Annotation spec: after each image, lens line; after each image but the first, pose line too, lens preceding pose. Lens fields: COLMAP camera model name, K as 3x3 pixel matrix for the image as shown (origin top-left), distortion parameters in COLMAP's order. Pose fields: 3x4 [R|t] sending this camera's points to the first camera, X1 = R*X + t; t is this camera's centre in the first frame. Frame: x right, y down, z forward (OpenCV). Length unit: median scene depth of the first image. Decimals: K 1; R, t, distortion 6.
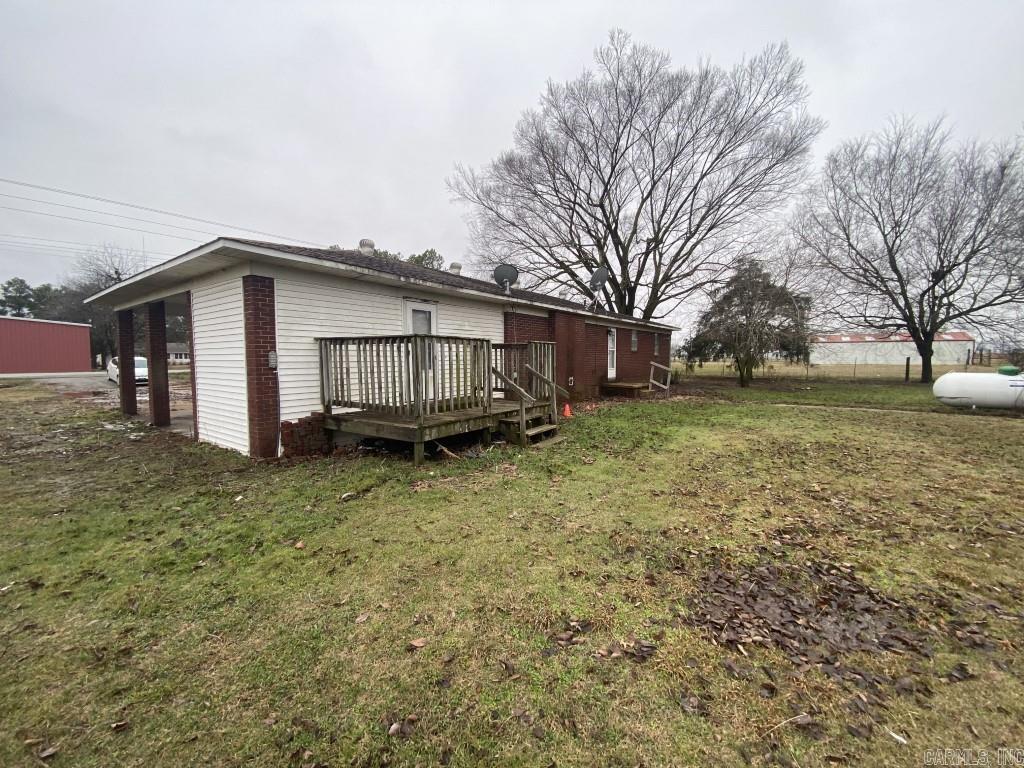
lens RADIAL K [[418.1, 0, 511.1], [0, 418.1, 377.7], [0, 0, 1]] dist [-0.001443, -0.000219]
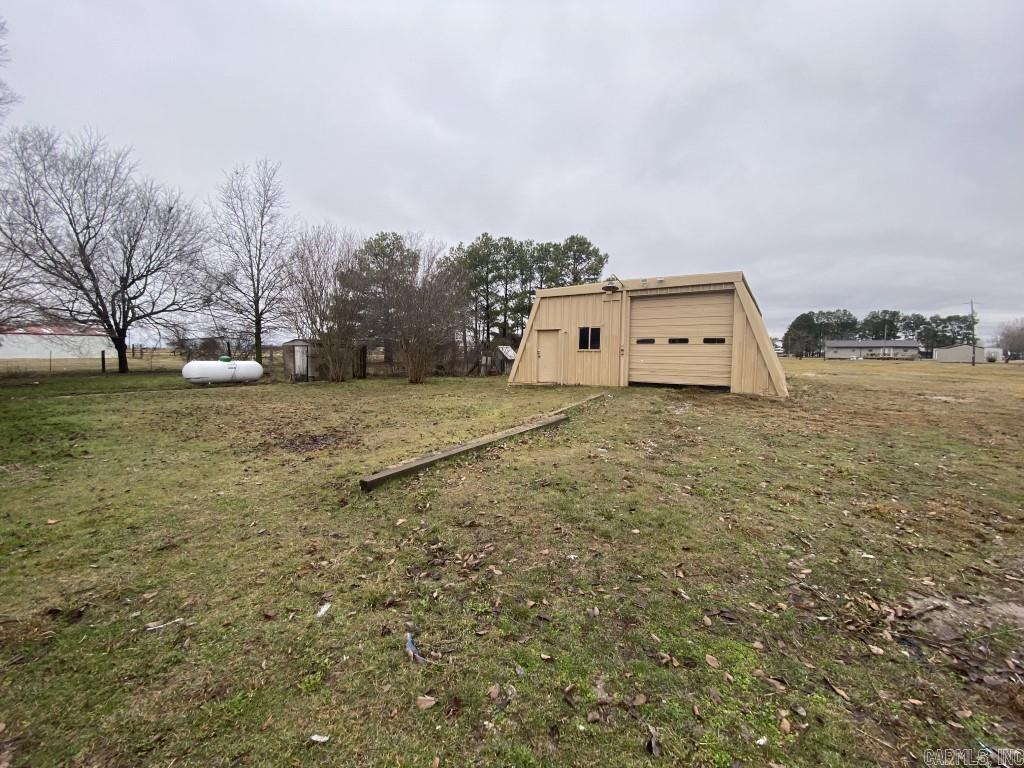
lens RADIAL K [[418.1, 0, 511.1], [0, 418.1, 377.7], [0, 0, 1]] dist [-0.001443, -0.000219]
pose [[-0.035736, -0.063004, 0.997373, -0.190824], [0.046902, 0.996805, 0.064649, -0.000055], [-0.998260, 0.049090, -0.032666, -0.022523]]
